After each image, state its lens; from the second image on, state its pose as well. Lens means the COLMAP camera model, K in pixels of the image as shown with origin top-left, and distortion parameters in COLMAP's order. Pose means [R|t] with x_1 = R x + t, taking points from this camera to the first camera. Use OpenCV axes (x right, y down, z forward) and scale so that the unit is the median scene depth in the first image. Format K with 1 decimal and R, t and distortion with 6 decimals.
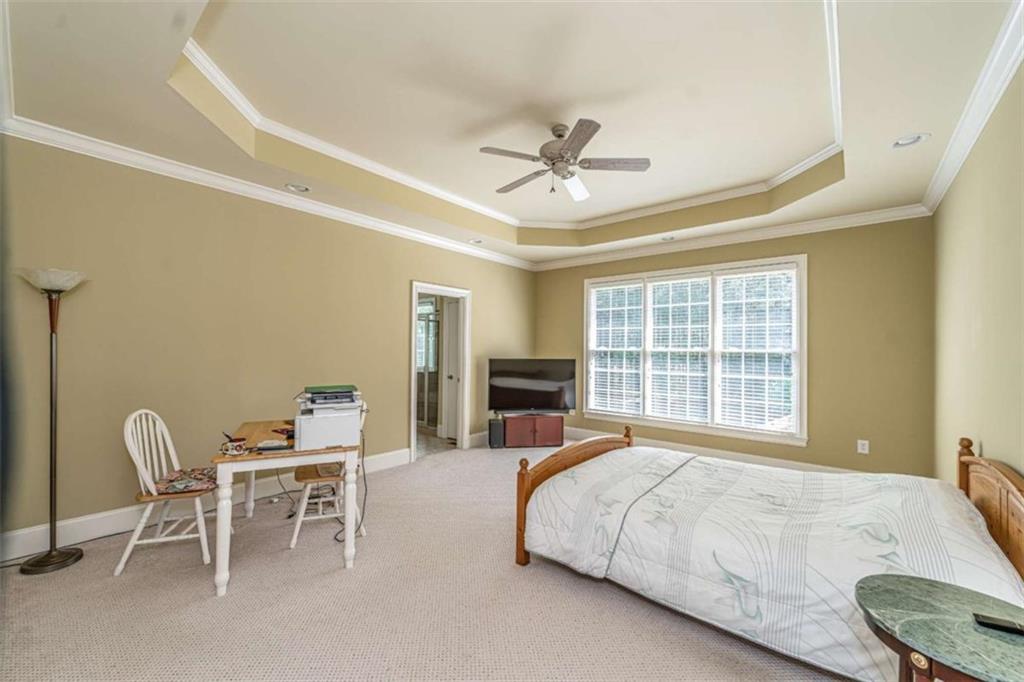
lens RADIAL K [[408.6, 0, 508.7], [0, 408.6, 342.9], [0, 0, 1]] dist [-0.000270, -0.000463]
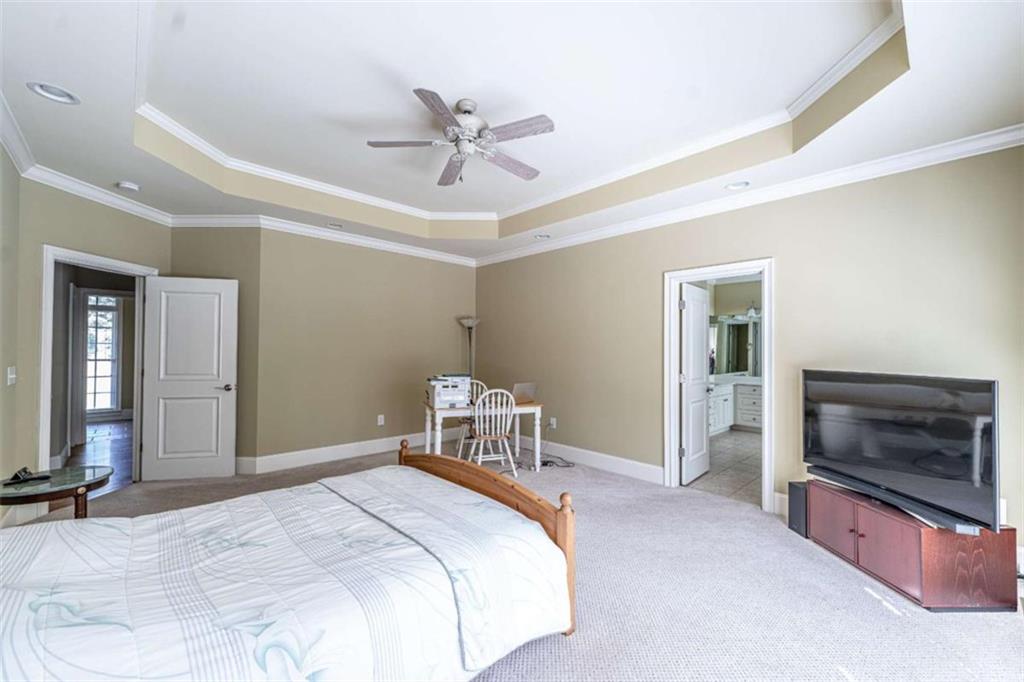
lens RADIAL K [[408.6, 0, 504.5], [0, 408.6, 338.3], [0, 0, 1]] dist [-0.000270, -0.000463]
pose [[-0.118006, -0.031405, -0.992516, 0.643701], [0.003662, 0.999479, -0.032061, 0.014552], [0.993006, -0.007418, -0.117829, 0.768653]]
